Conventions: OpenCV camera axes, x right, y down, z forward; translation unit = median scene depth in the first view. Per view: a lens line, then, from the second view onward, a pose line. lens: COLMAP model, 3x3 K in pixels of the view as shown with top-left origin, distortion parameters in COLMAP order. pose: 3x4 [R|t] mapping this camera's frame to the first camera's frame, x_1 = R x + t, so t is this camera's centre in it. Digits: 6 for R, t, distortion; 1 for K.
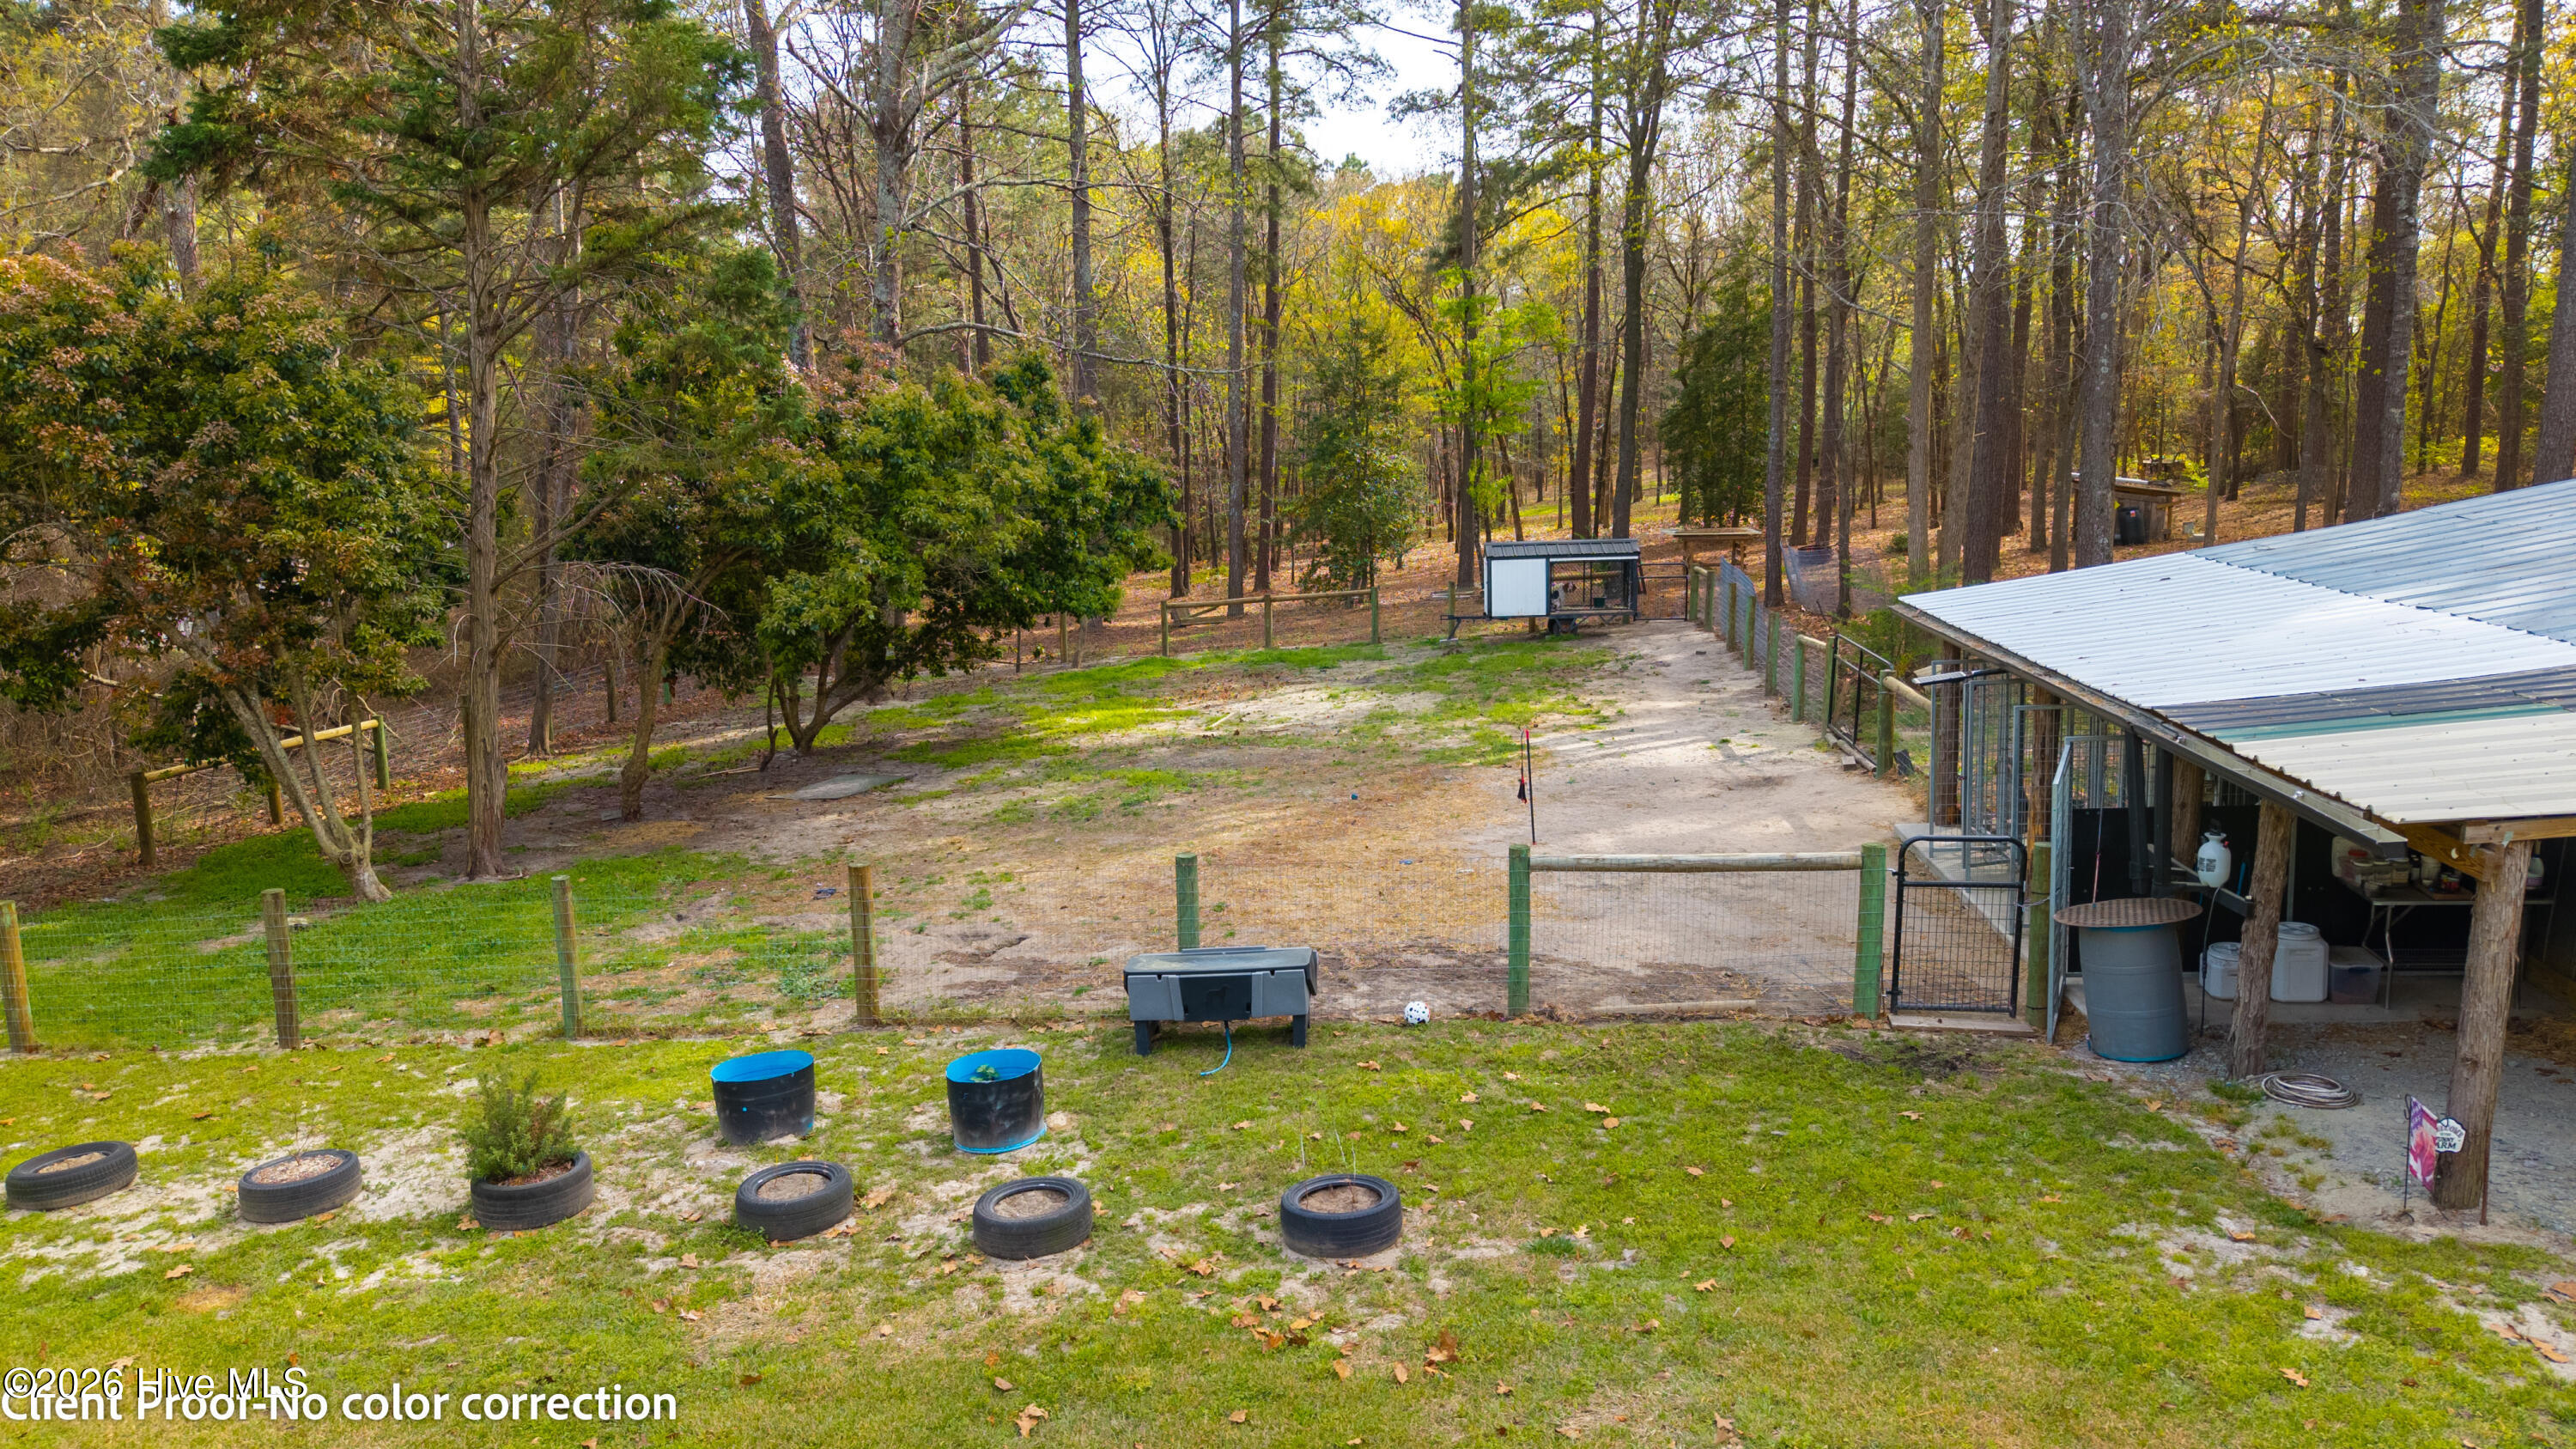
lens RADIAL K [[1736.8, 0, 1295.0], [0, 1736.8, 754.1], [0, 0, 1]] dist [0.021729, -0.033504]
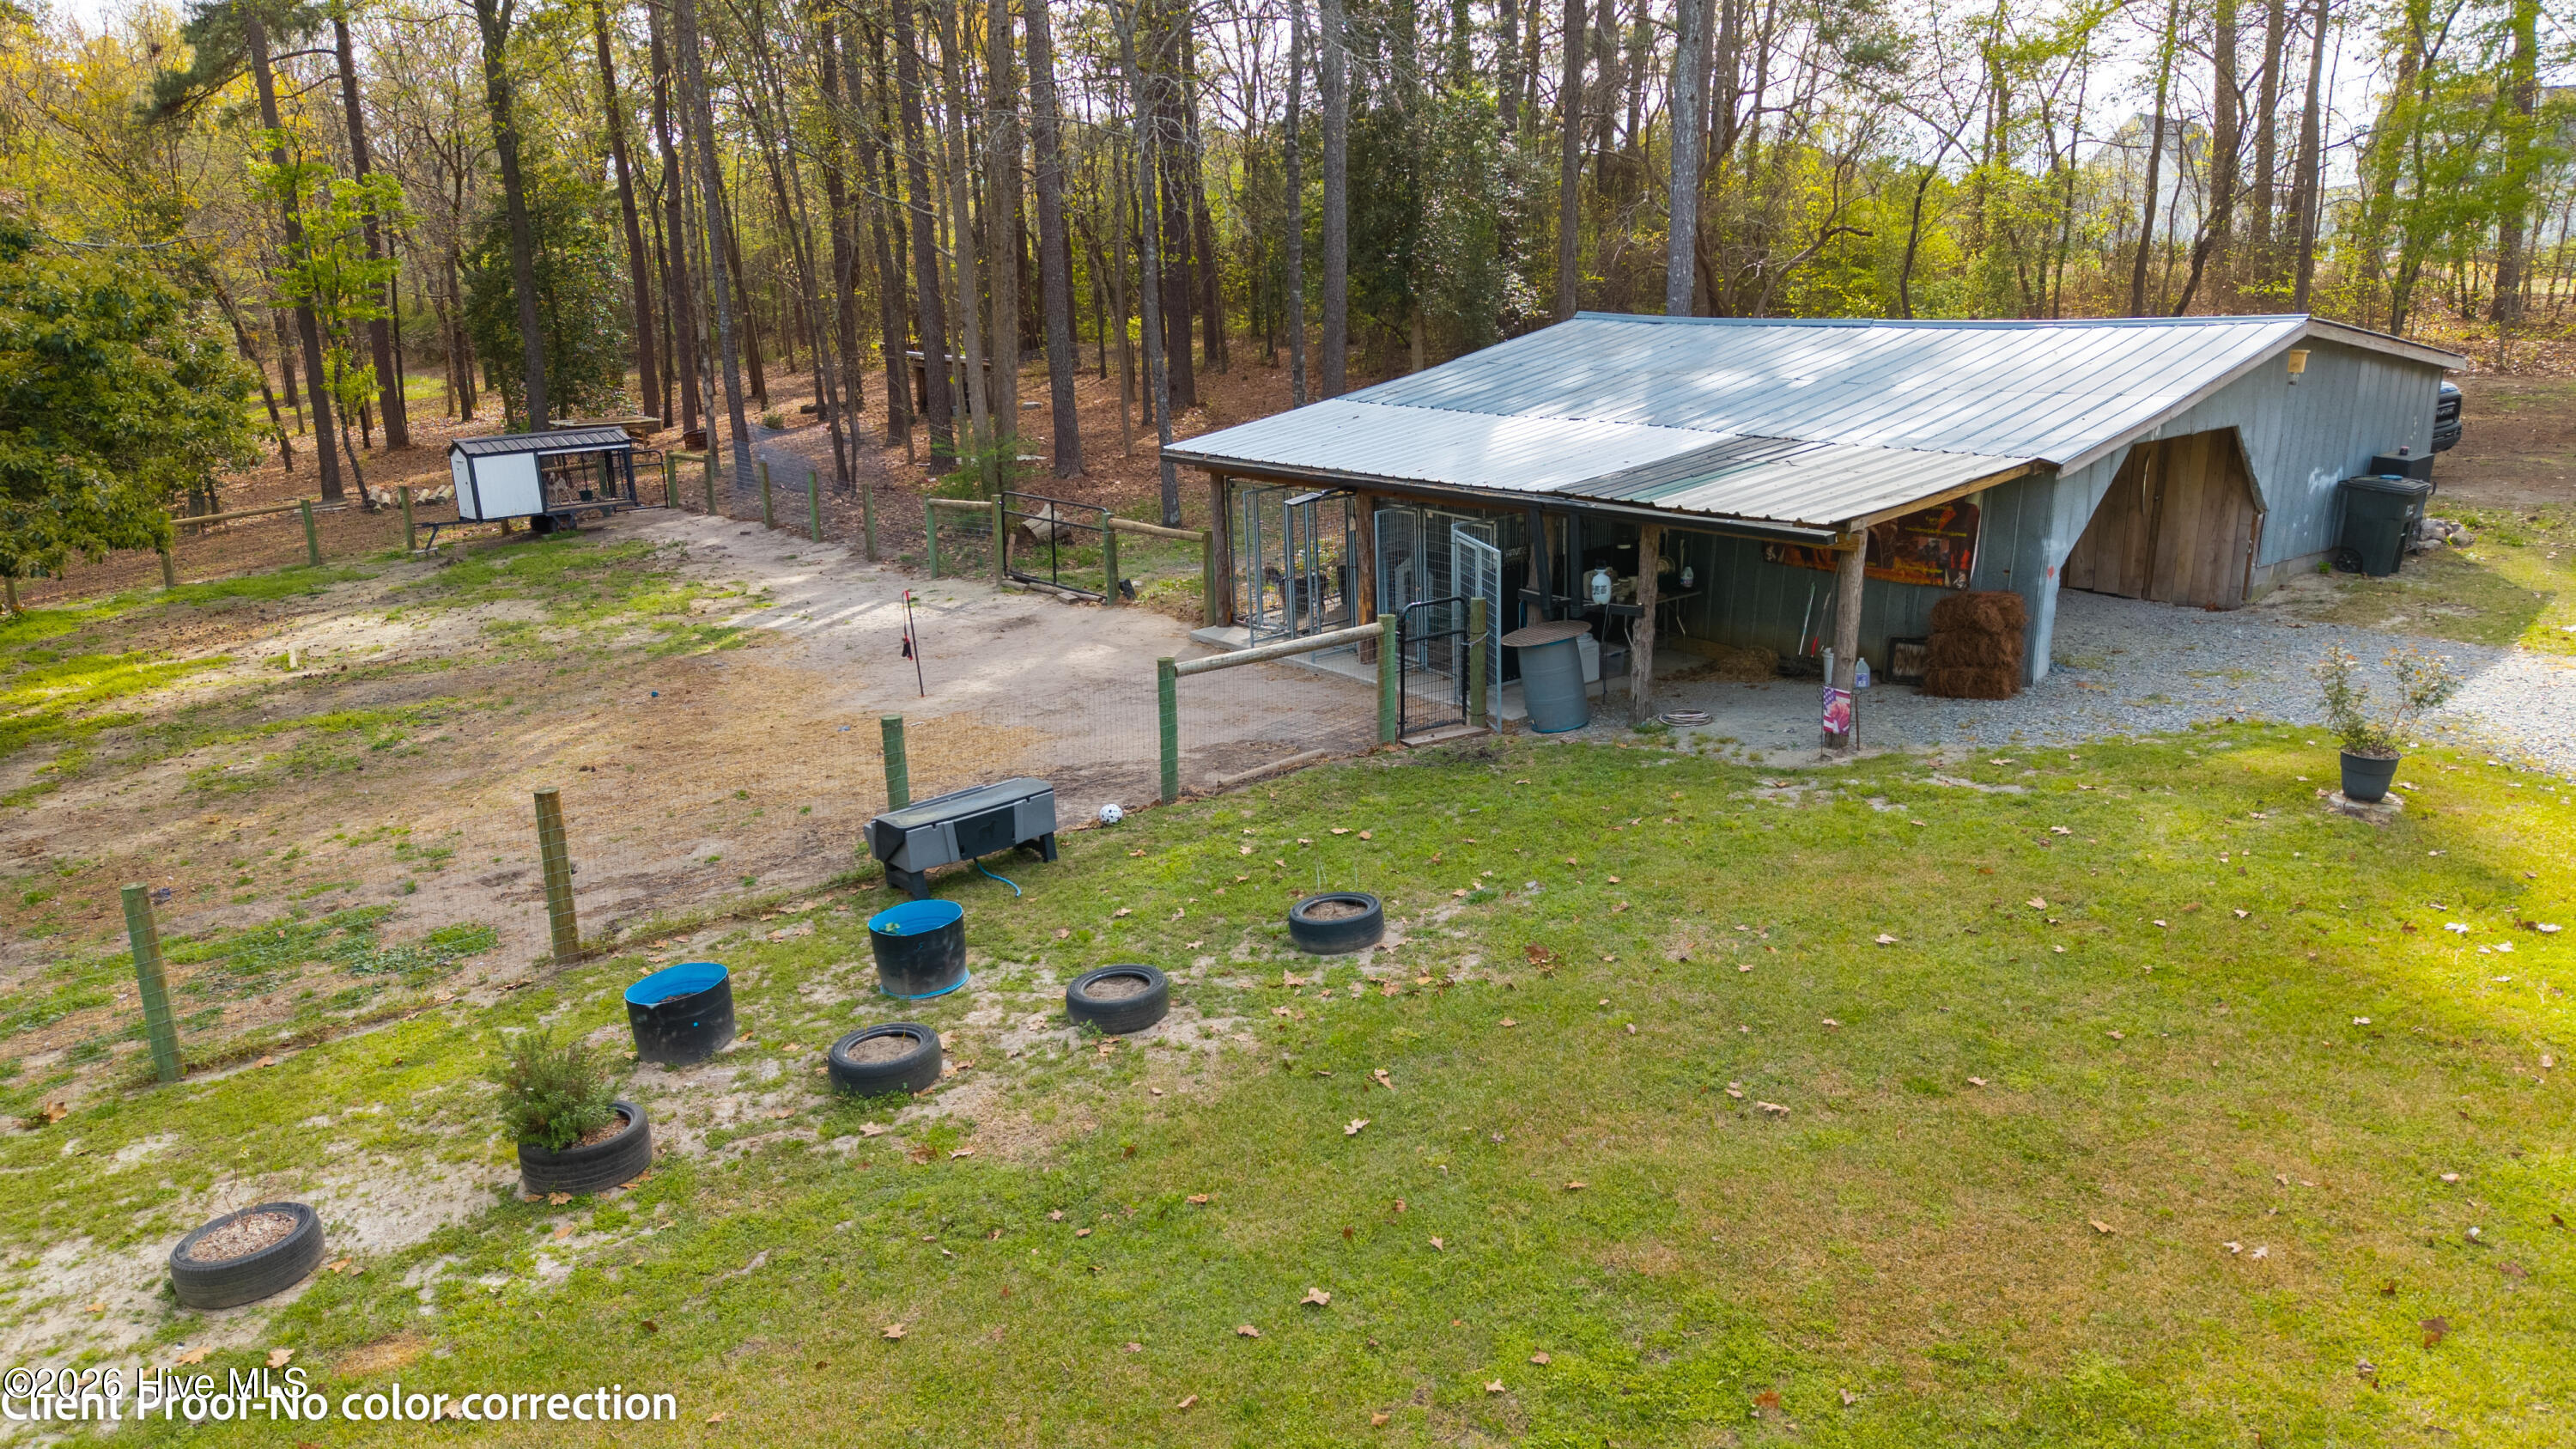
lens RADIAL K [[1736.8, 0, 1295.0], [0, 1736.8, 754.1], [0, 0, 1]] dist [0.021729, -0.033504]
pose [[0.734092, -0.183464, 0.653796, -0.379198], [0.142248, 0.982996, 0.116124, -0.004839], [-0.663983, 0.007756, 0.747707, 0.028858]]
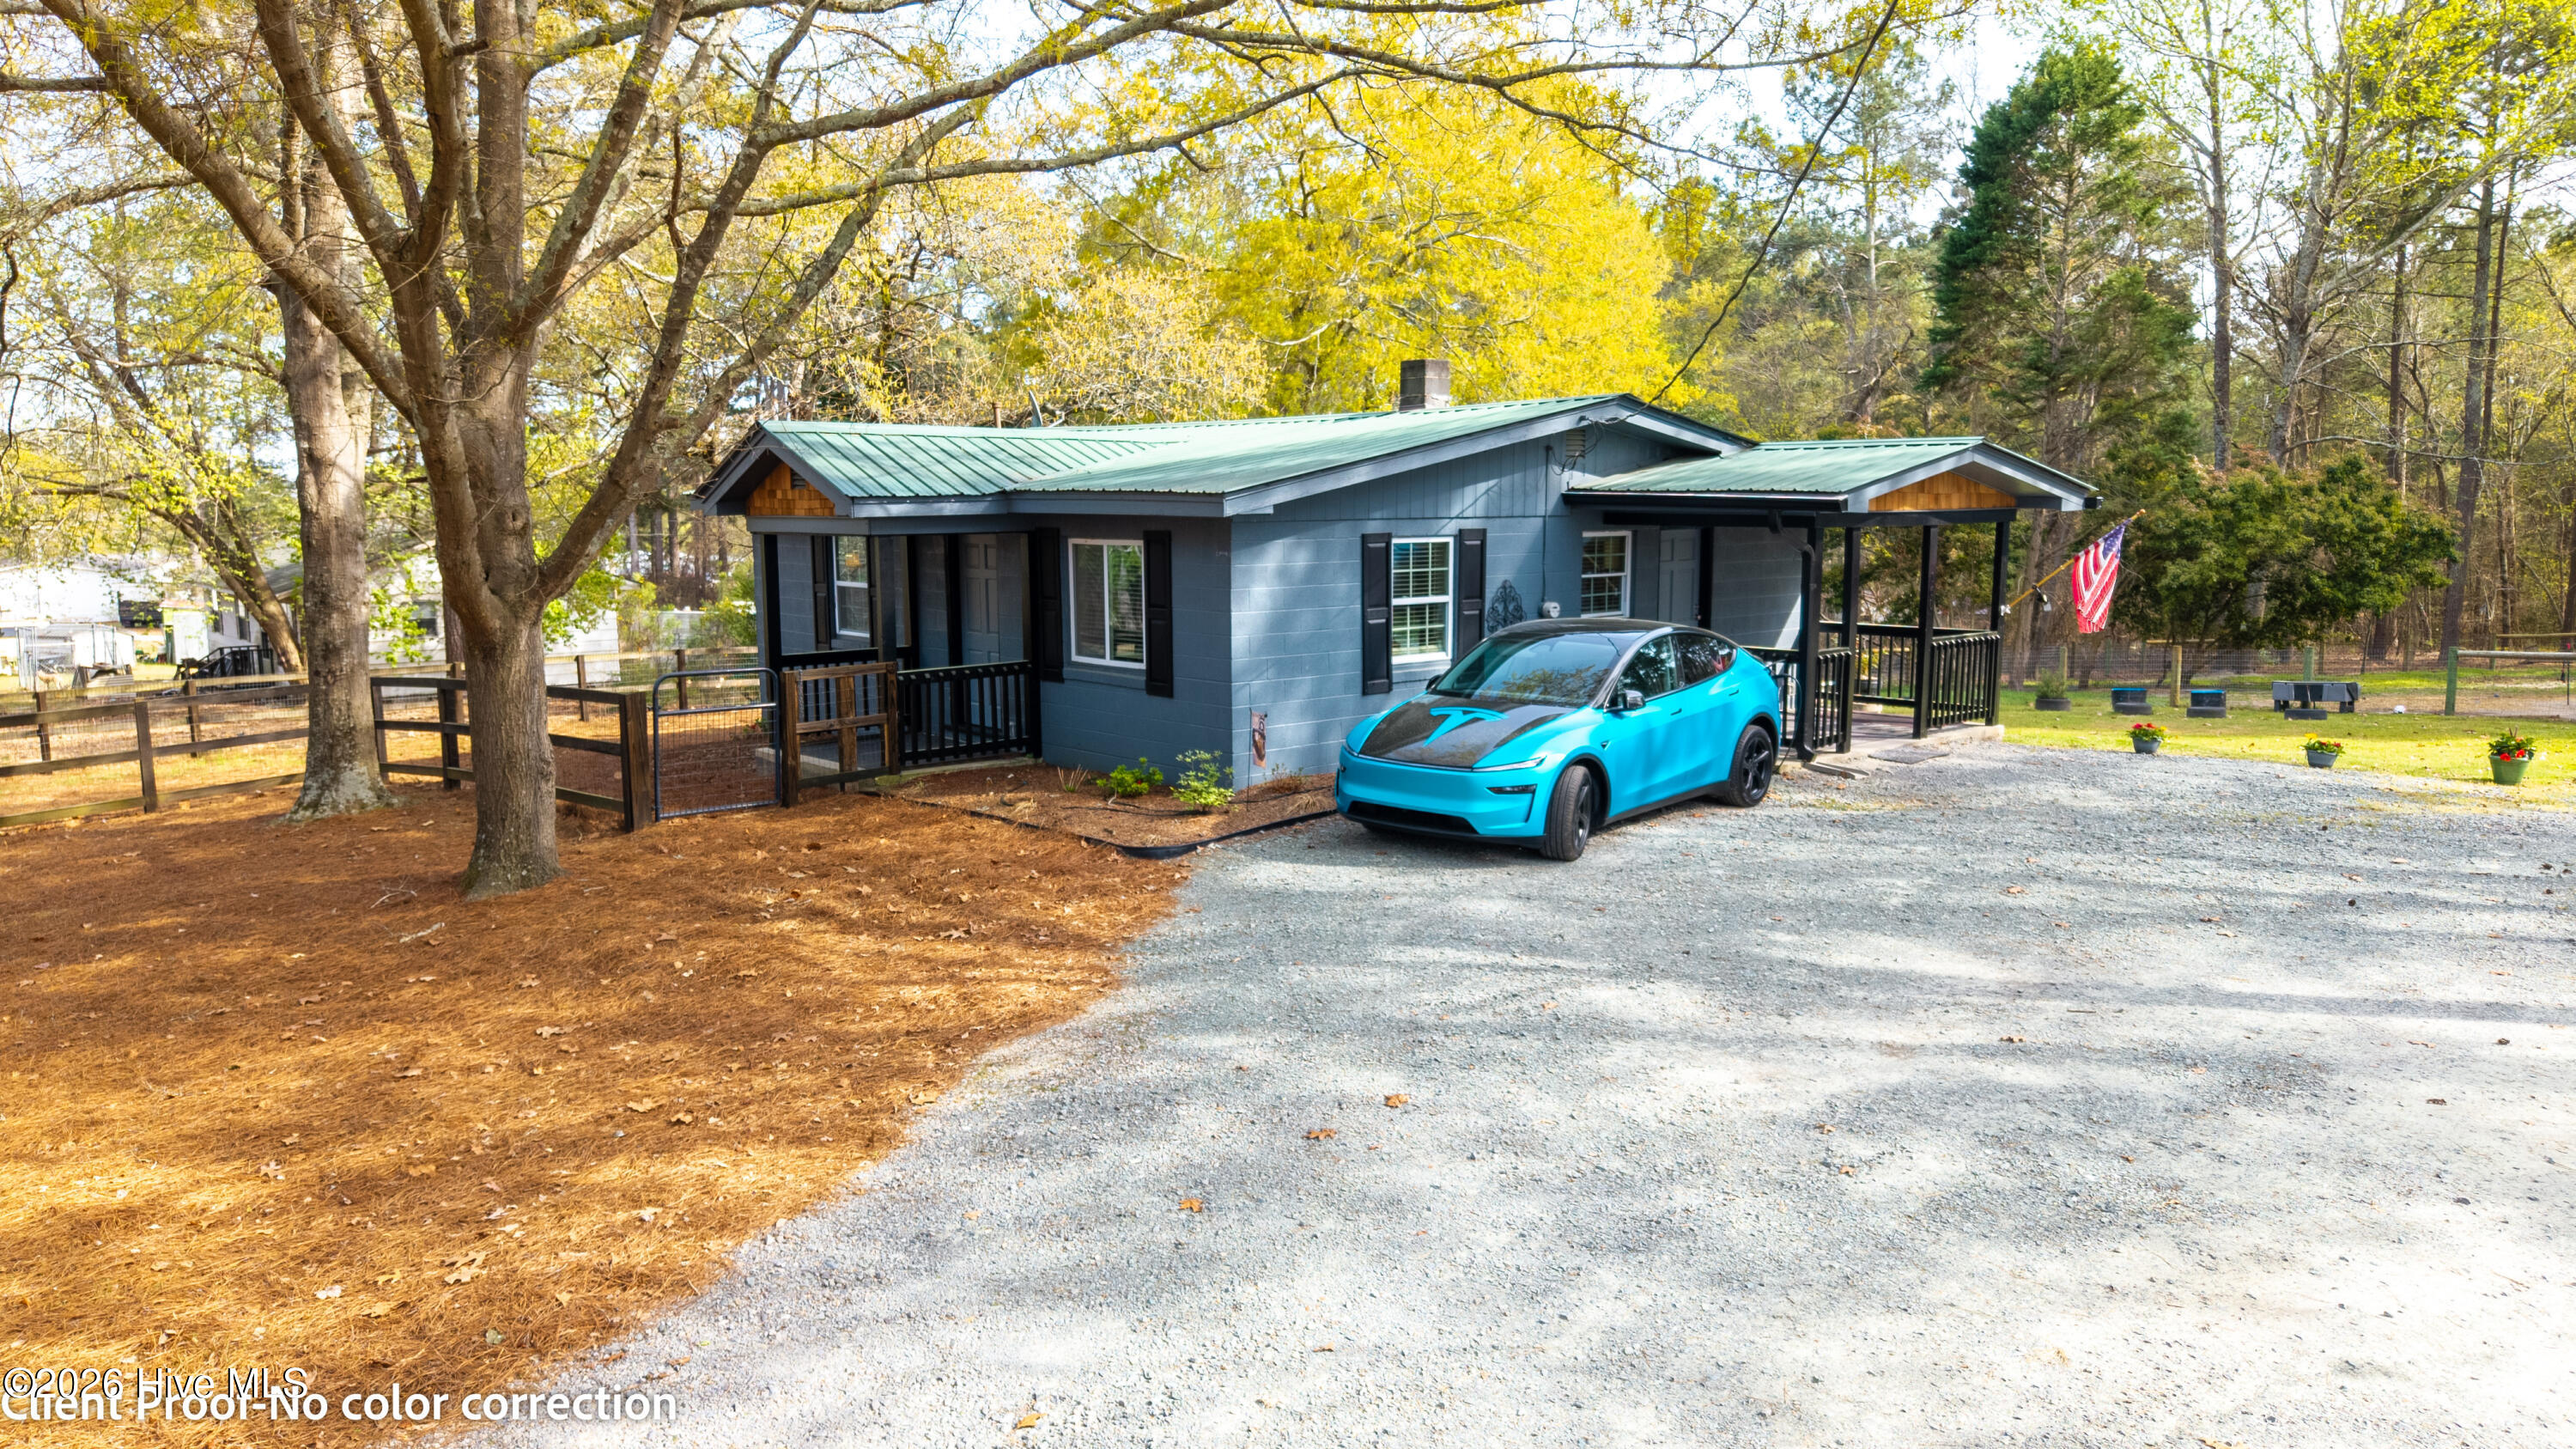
lens RADIAL K [[1736.8, 0, 1295.0], [0, 1736.8, 754.1], [0, 0, 1]] dist [0.021729, -0.033504]
pose [[0.705060, 0.098053, -0.702337, 0.465997], [-0.139046, 0.990285, -0.001332, 0.281795], [0.695383, 0.098596, 0.711844, -1.238113]]
